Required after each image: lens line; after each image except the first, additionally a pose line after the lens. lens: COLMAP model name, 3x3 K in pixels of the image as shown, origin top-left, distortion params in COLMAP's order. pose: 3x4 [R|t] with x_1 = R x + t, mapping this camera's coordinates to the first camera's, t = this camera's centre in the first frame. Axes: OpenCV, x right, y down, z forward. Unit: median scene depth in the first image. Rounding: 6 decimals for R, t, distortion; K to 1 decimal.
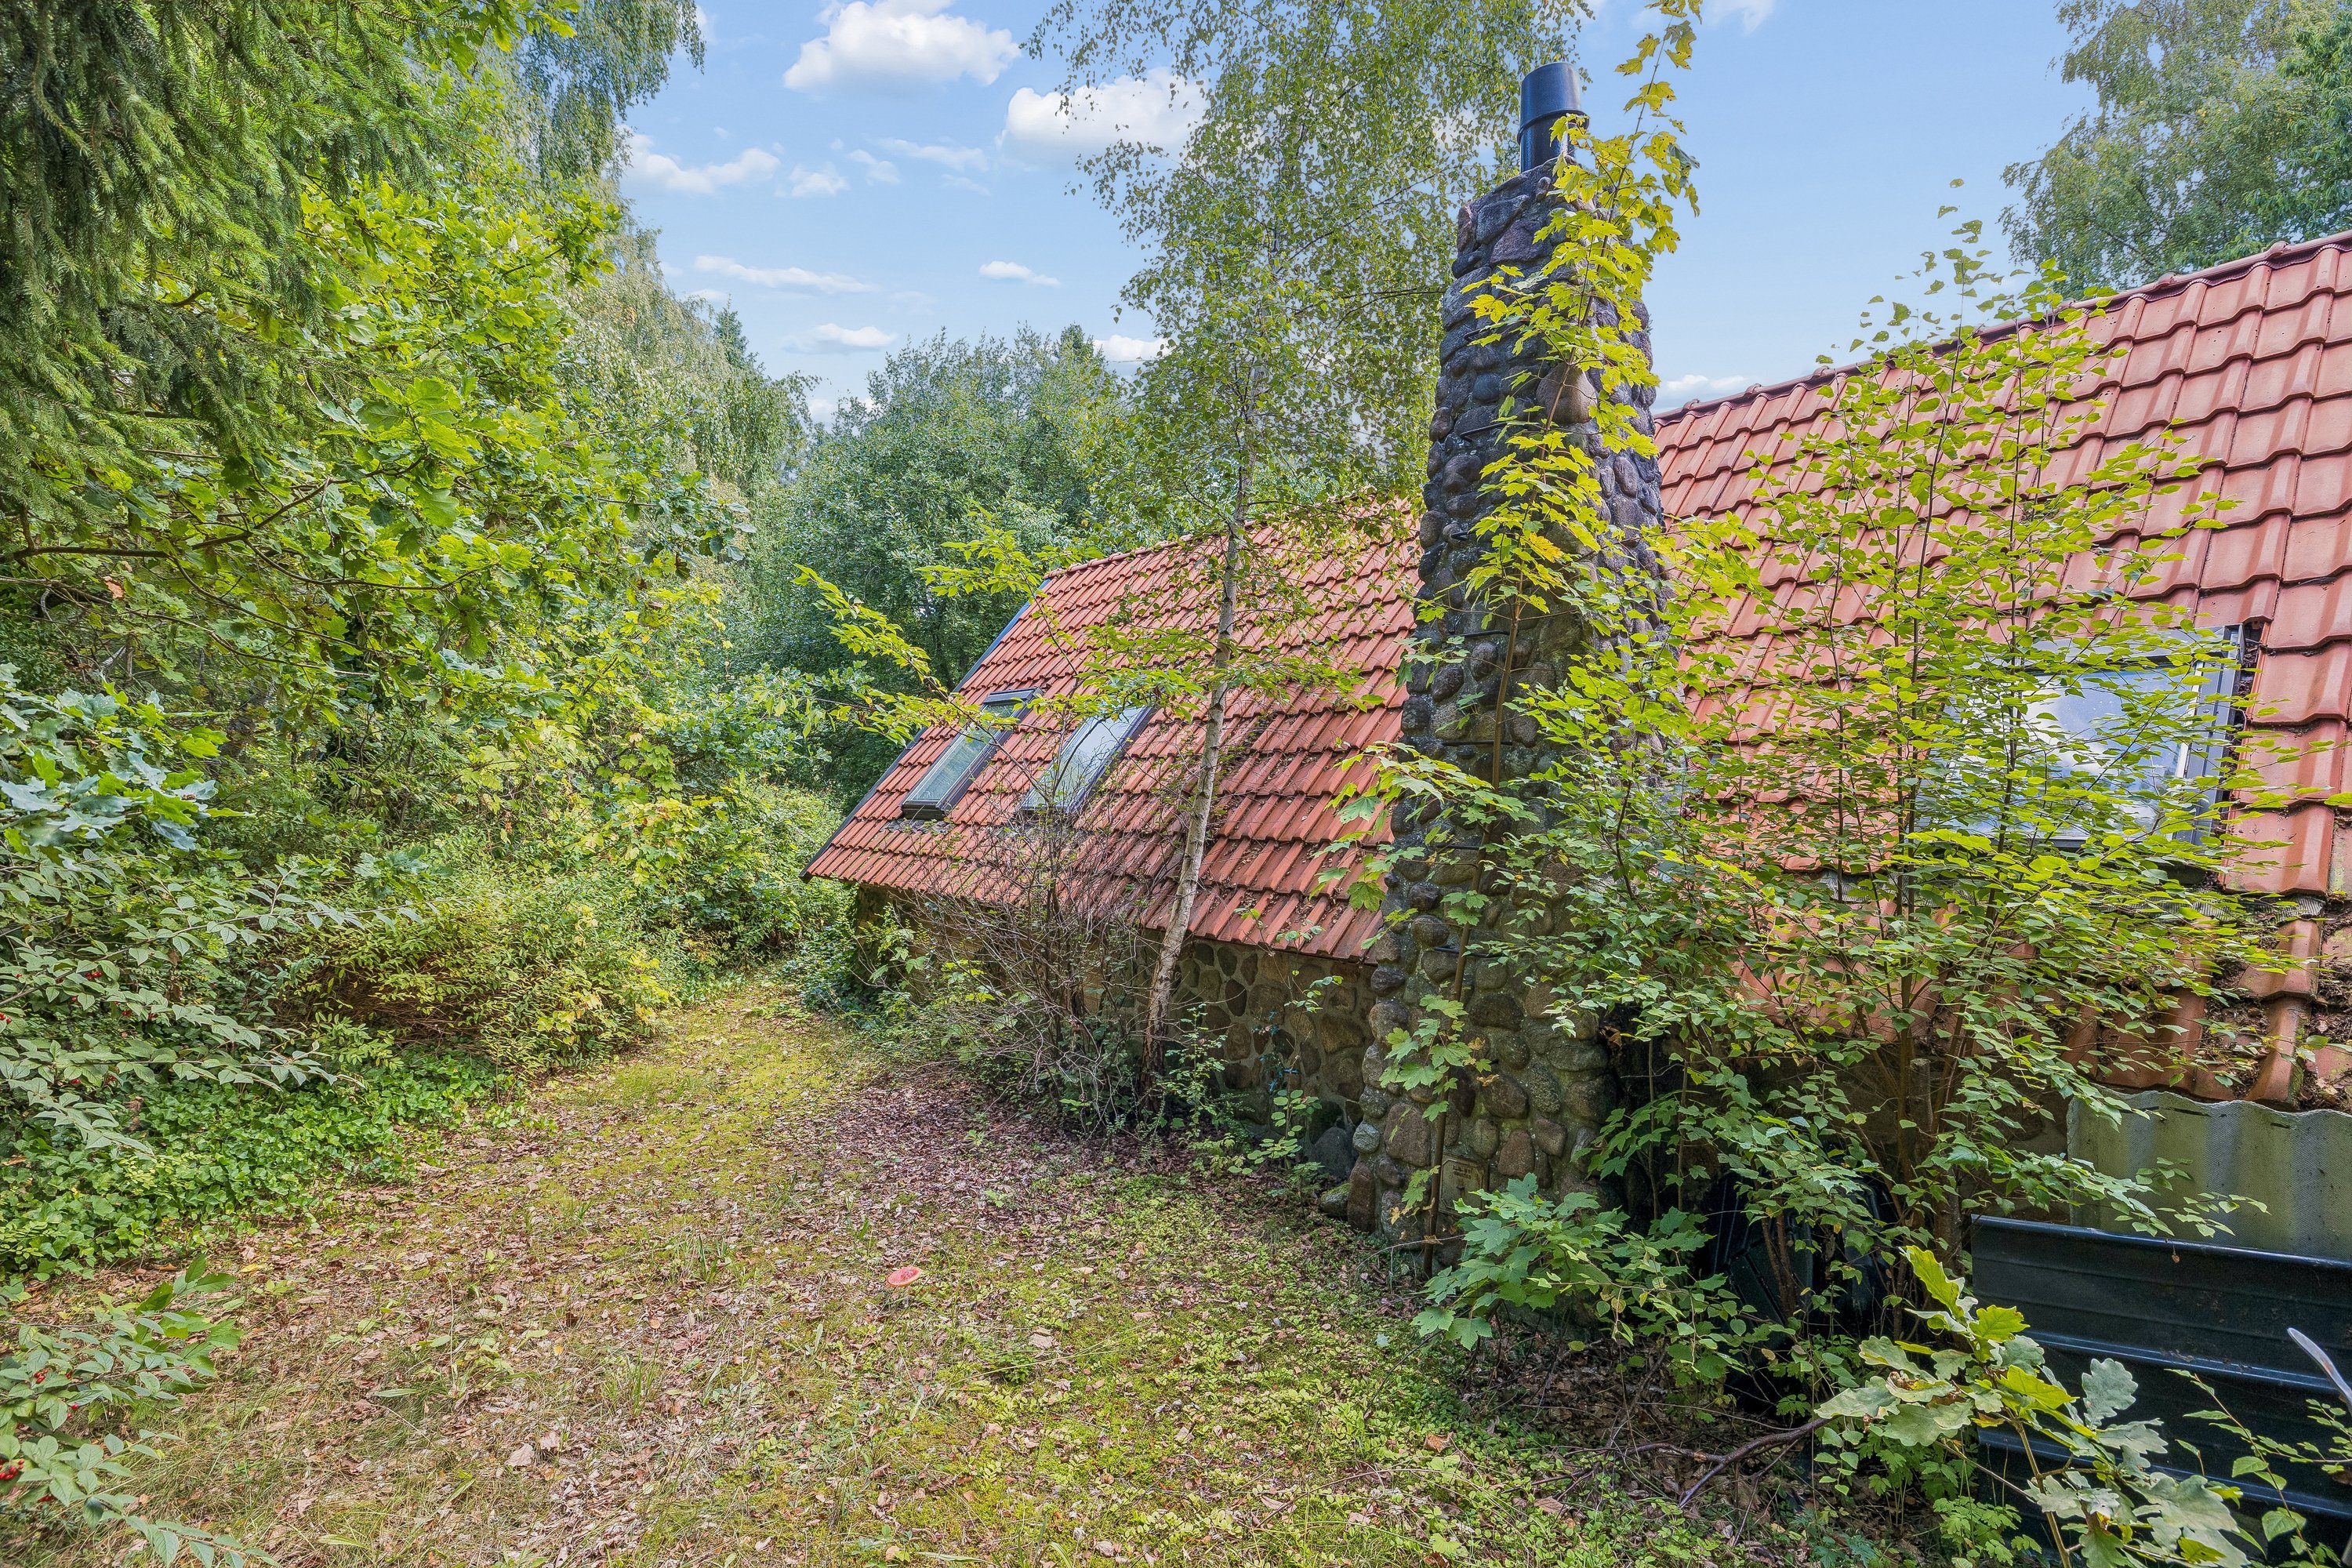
lens RADIAL K [[1163.3, 0, 1166.8], [0, 1163.3, 786.1], [0, 0, 1]] dist [-0.000766, -0.000269]
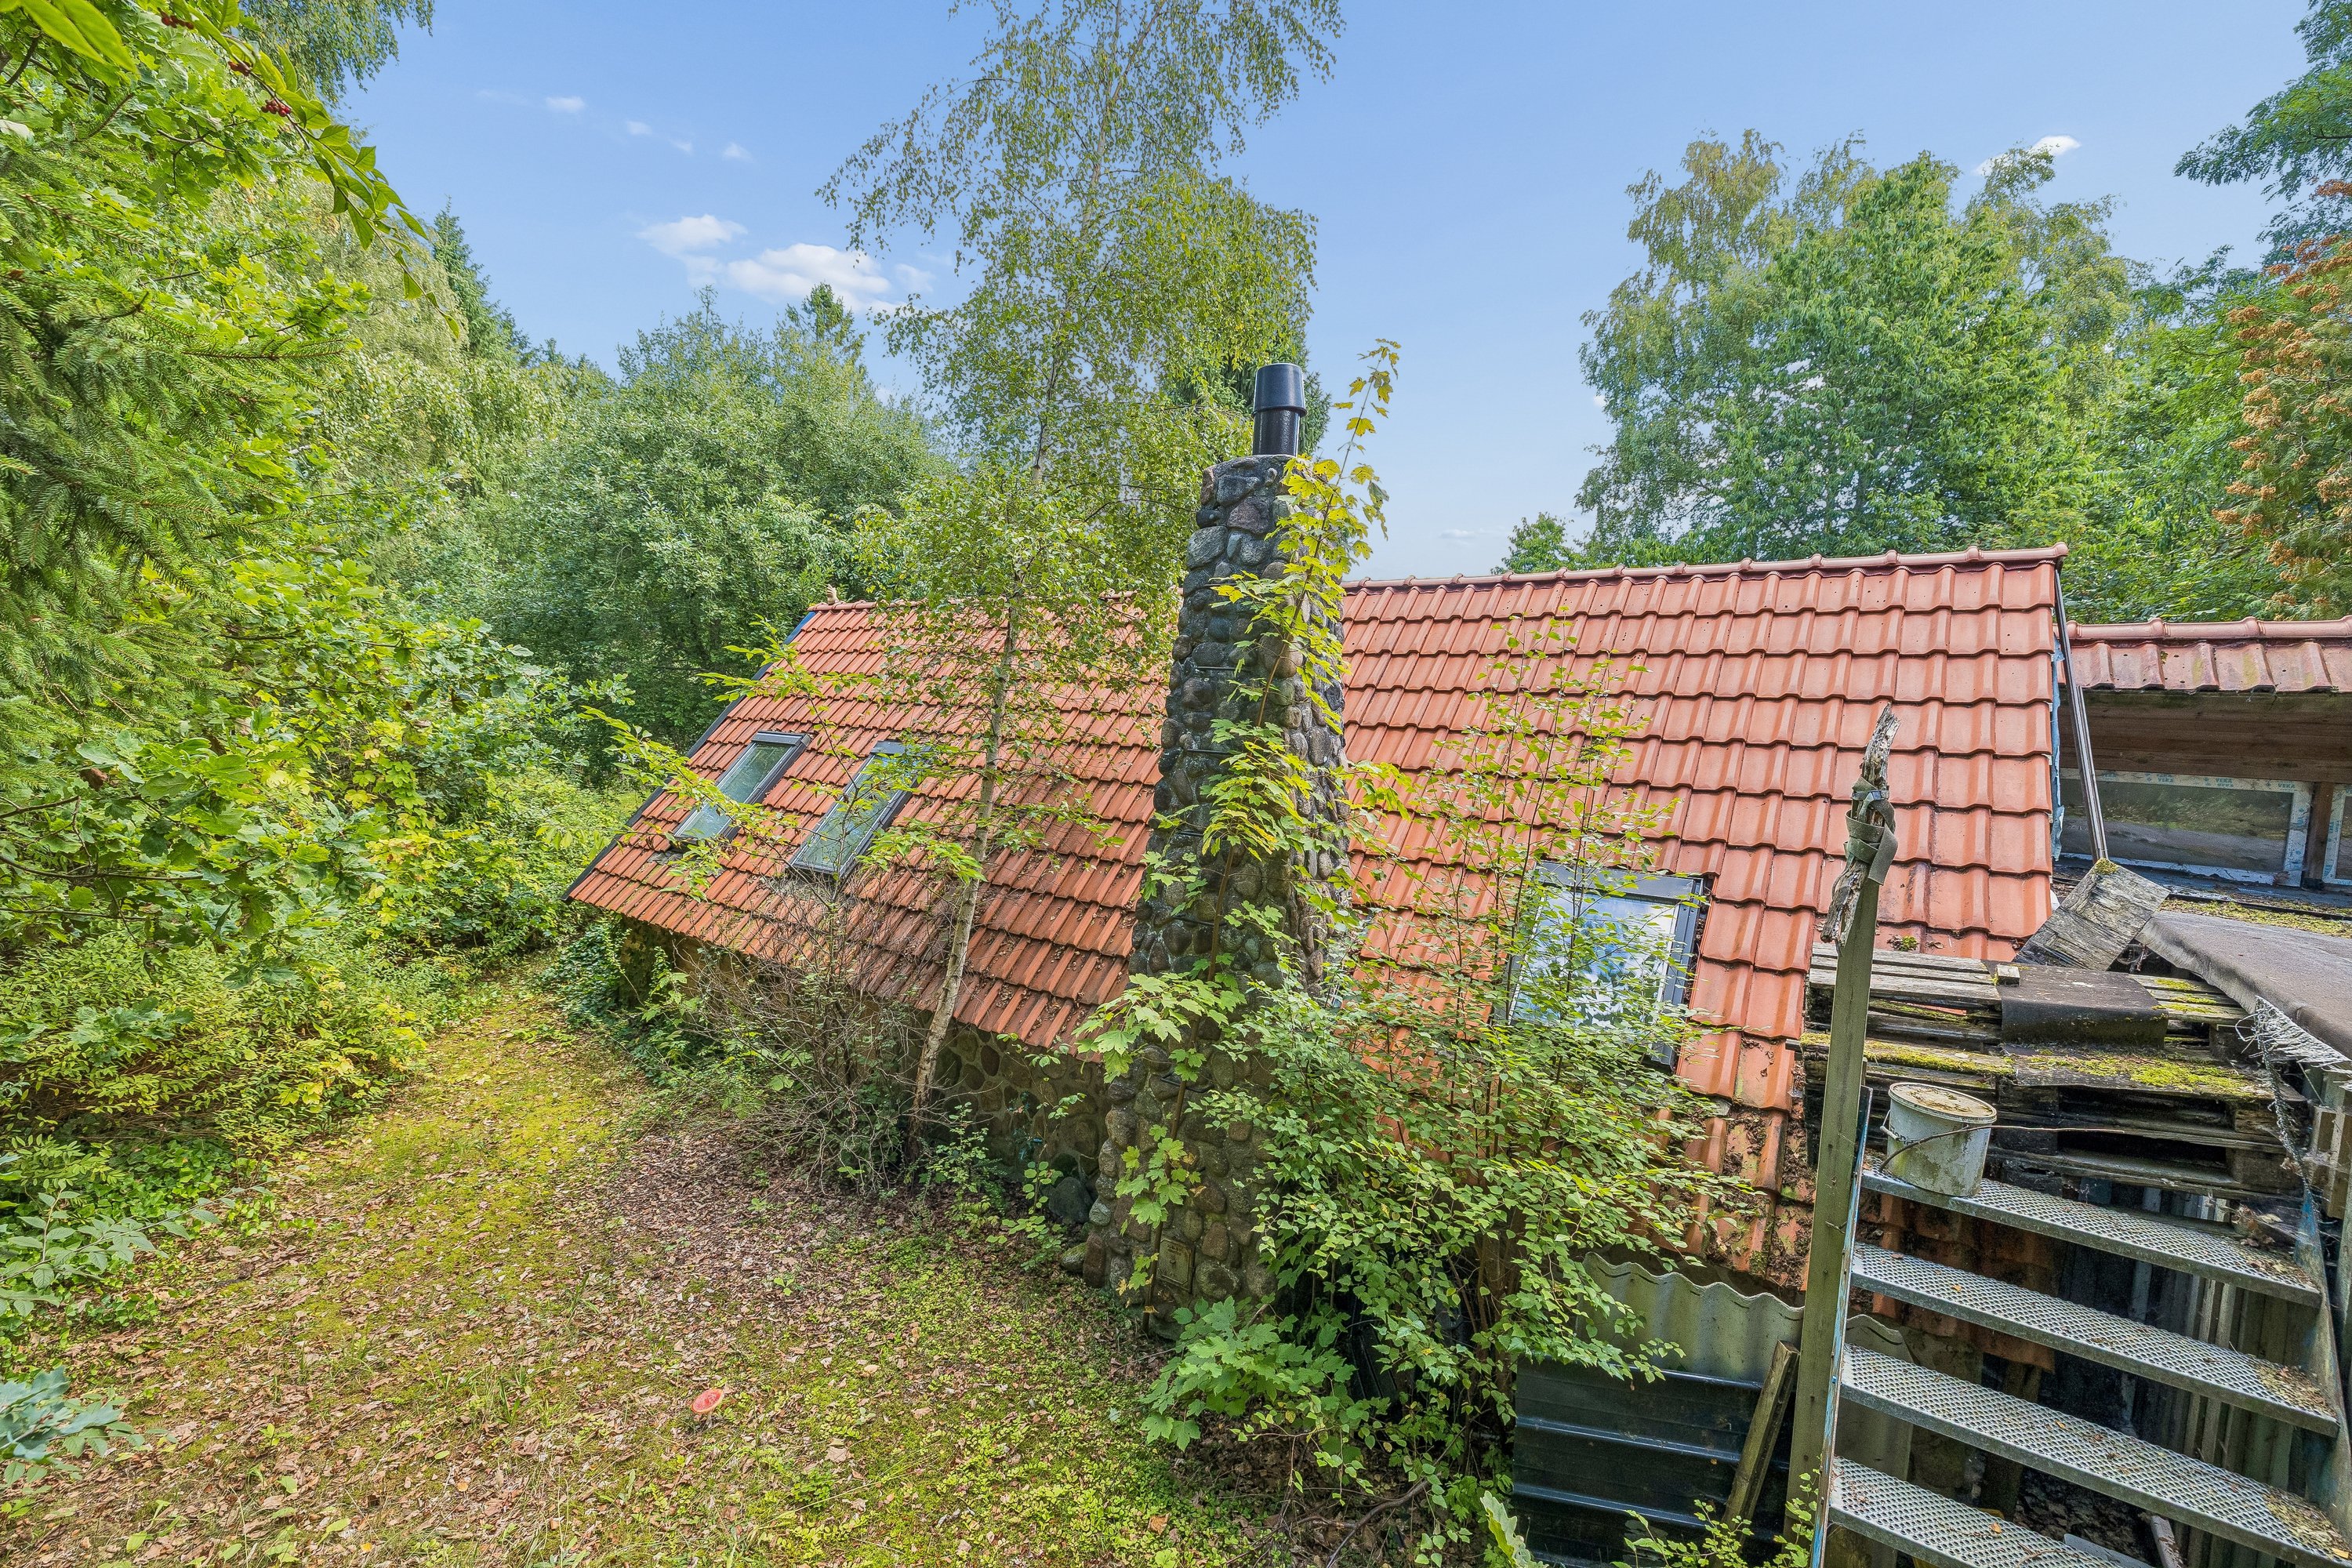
lens RADIAL K [[999.6, 0, 1183.2], [0, 999.6, 782.5], [0, 0, 1]] dist [0.001697, -0.000618]
pose [[0.961413, 0.022551, 0.274184, -0.041428], [-0.045893, 0.995816, 0.079019, -0.209511], [-0.271255, -0.088553, 0.958425, -0.020807]]
